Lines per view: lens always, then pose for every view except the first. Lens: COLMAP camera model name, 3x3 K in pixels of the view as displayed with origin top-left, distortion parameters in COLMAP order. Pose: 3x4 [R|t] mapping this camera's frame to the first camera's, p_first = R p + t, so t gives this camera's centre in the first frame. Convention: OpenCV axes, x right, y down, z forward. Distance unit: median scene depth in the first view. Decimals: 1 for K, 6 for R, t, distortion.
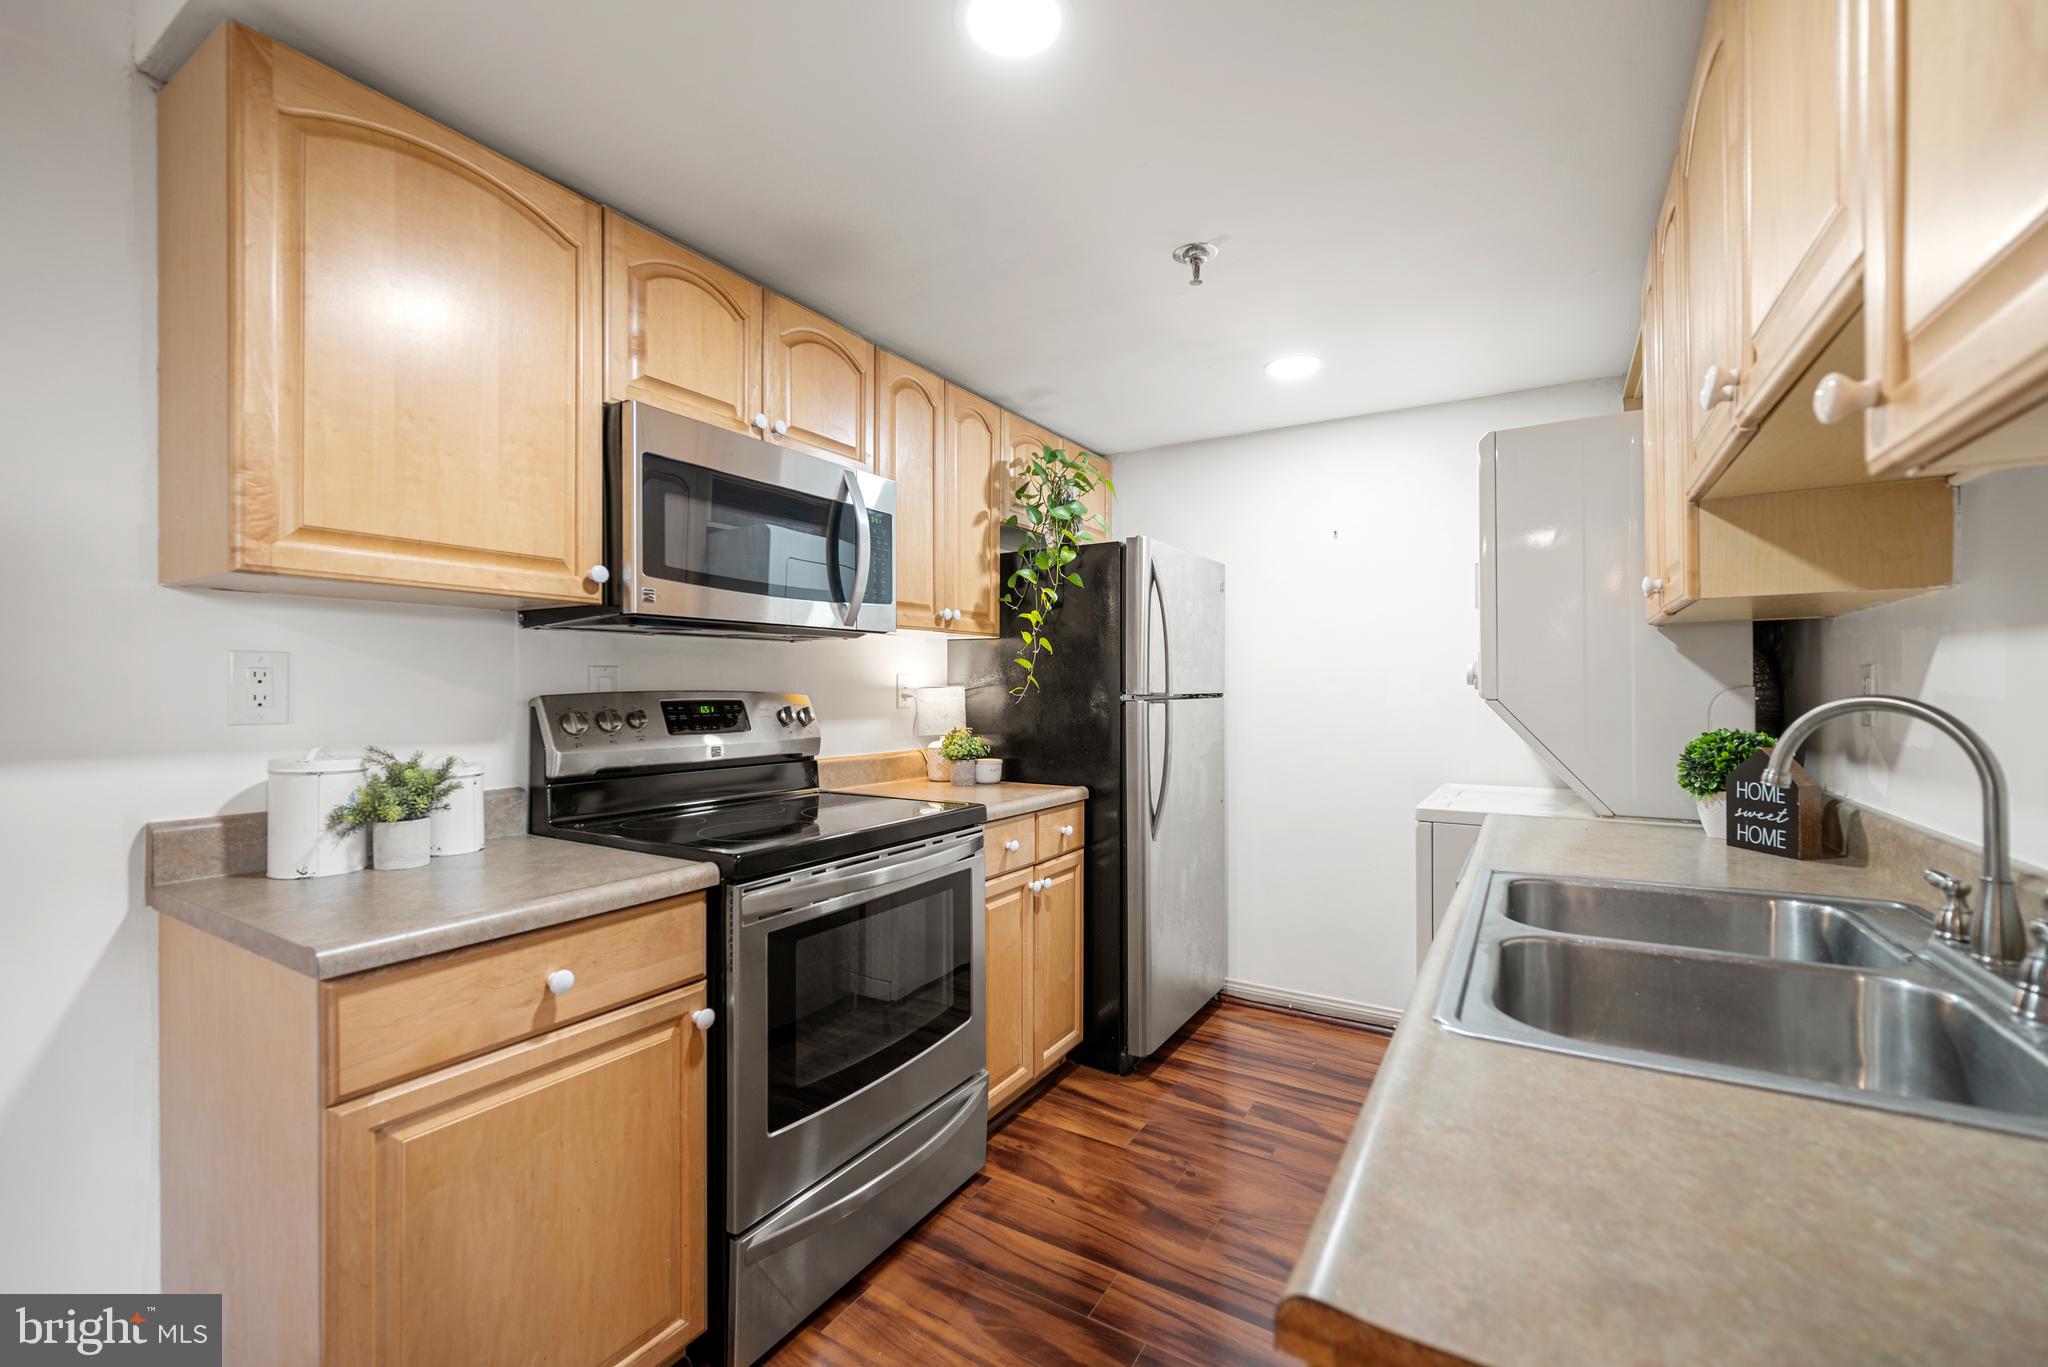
lens RADIAL K [[821.4, 0, 1023.7], [0, 821.4, 687.4], [0, 0, 1]] dist [-0.003425, 0.001136]
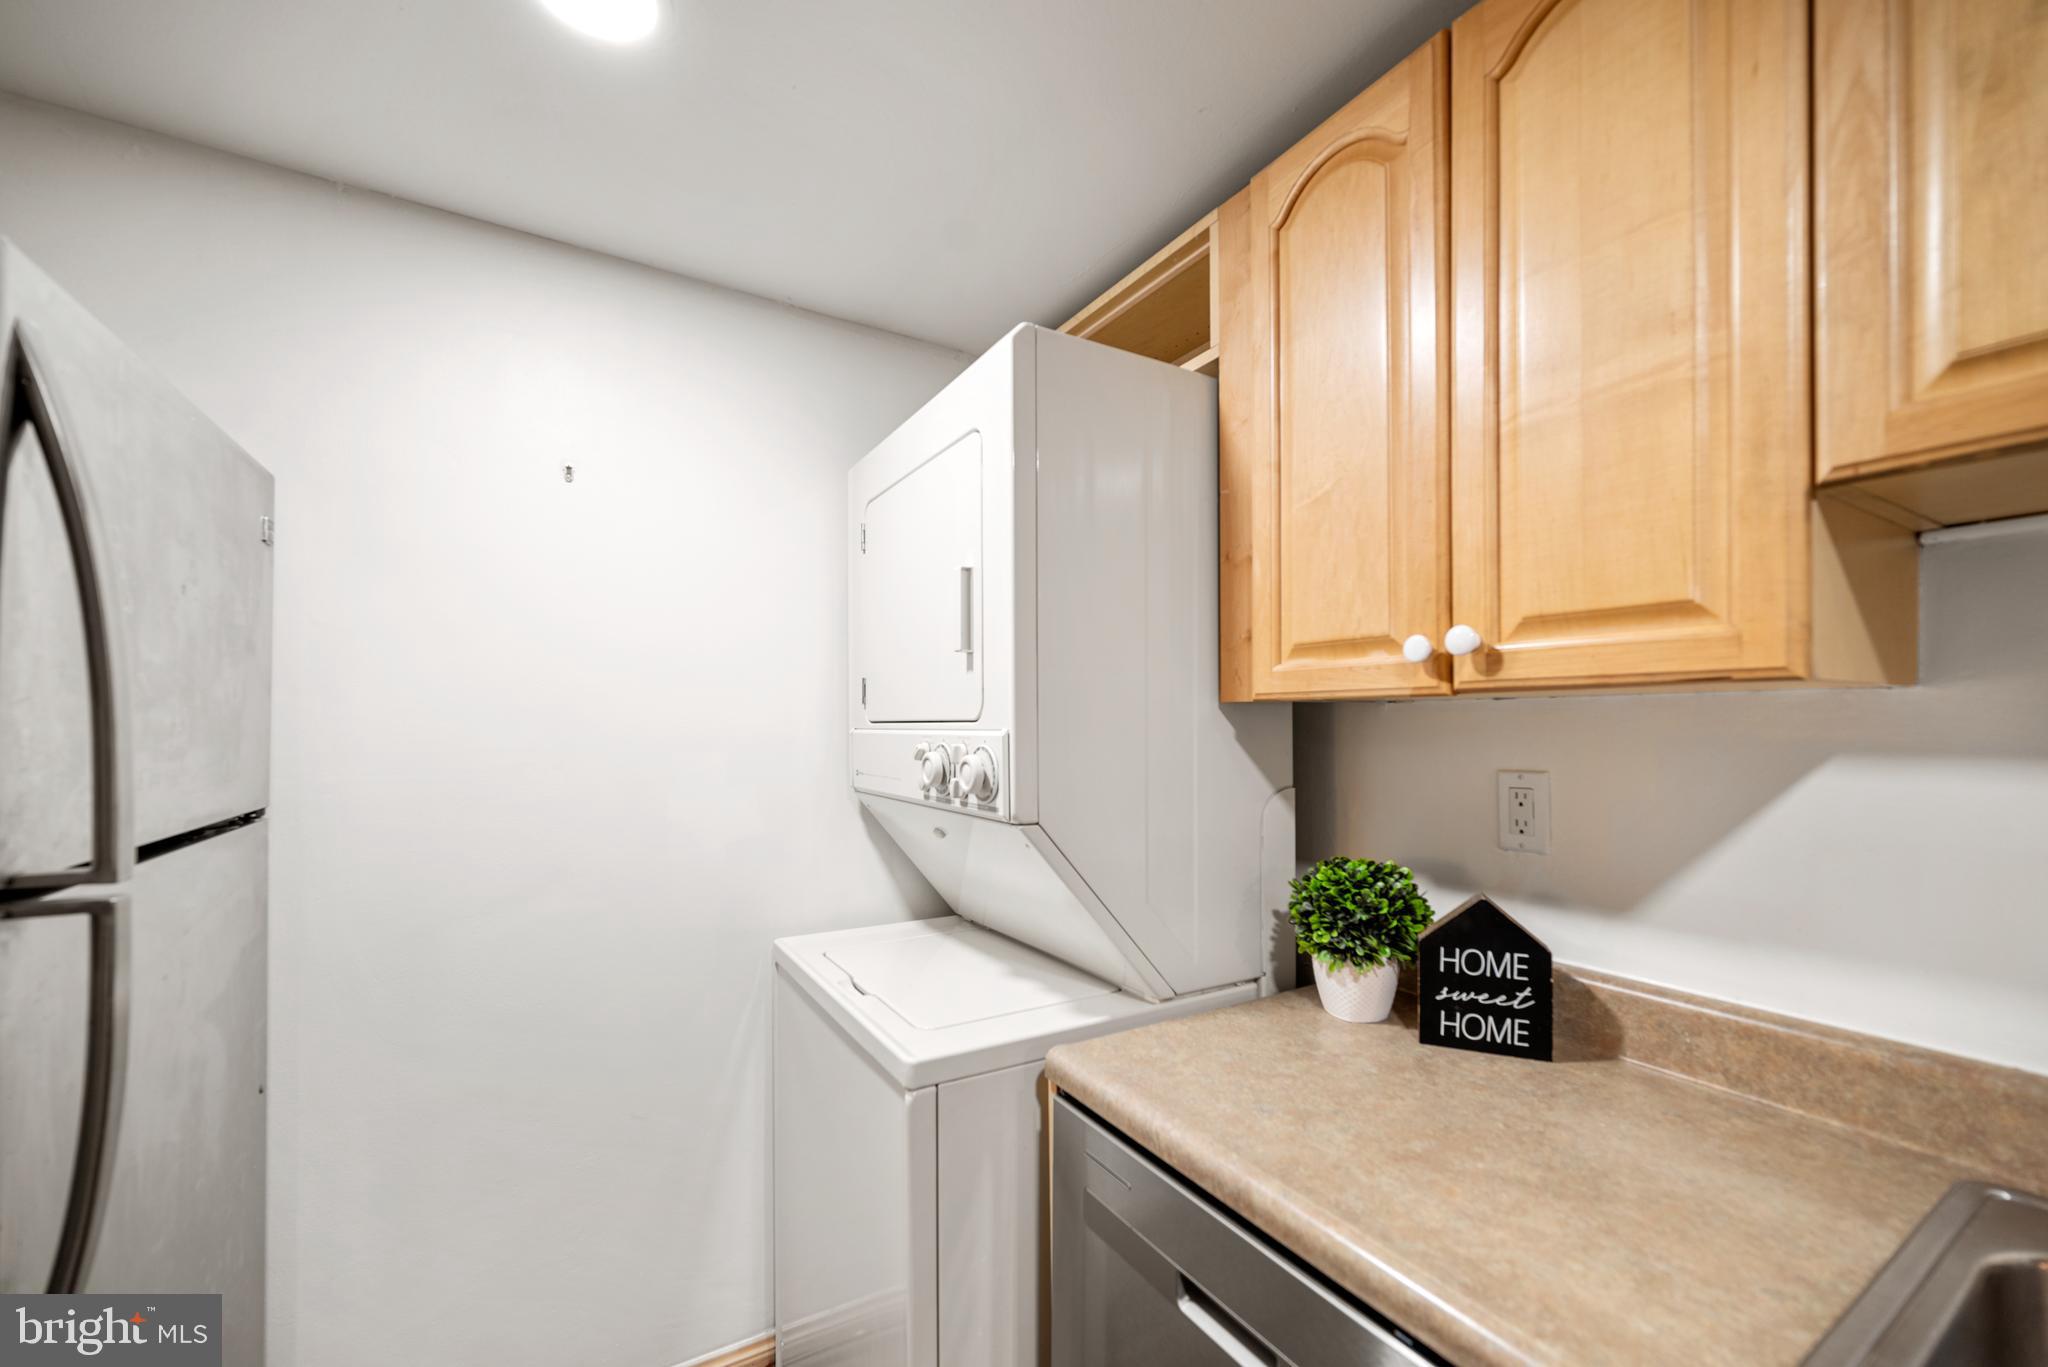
lens RADIAL K [[821.4, 0, 1030.5], [0, 821.4, 720.2], [0, 0, 1]] dist [-0.003425, 0.001136]
pose [[0.452754, 0.008979, 0.891590, 0.109399], [-0.004744, 0.999959, -0.007661, -0.058913], [-0.891623, -0.000761, 0.452778, 0.912256]]
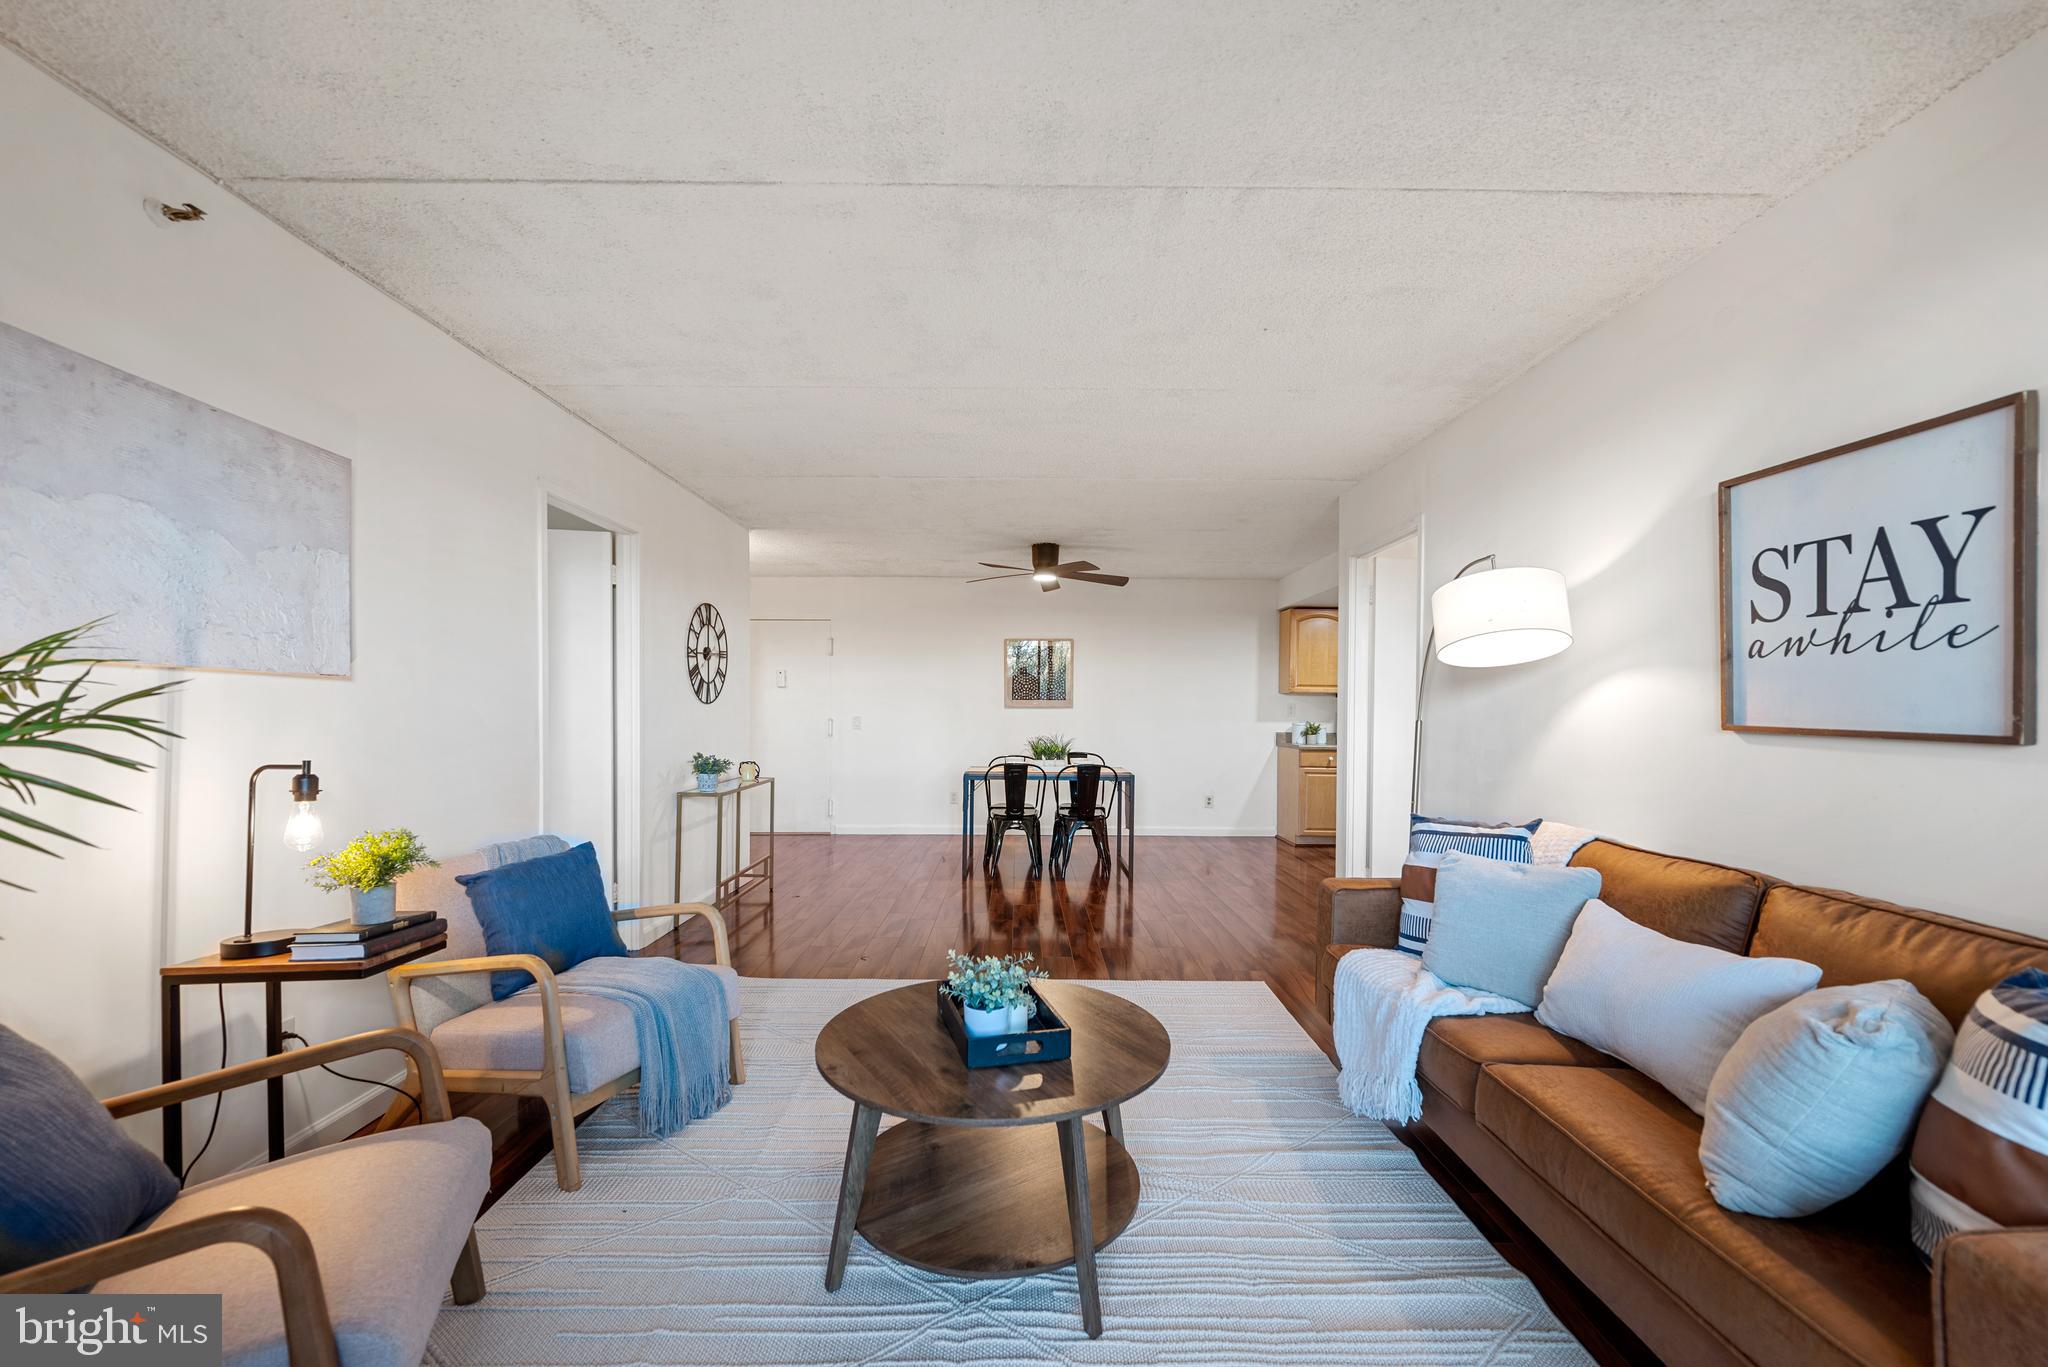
lens RADIAL K [[821.4, 0, 1030.8], [0, 821.4, 720.4], [0, 0, 1]] dist [-0.003425, 0.001136]
pose [[0.531651, 0.017726, -0.846778, 2.342348], [-0.011670, 0.999839, 0.013604, 0.011551], [0.846883, 0.002650, 0.531773, -2.842153]]
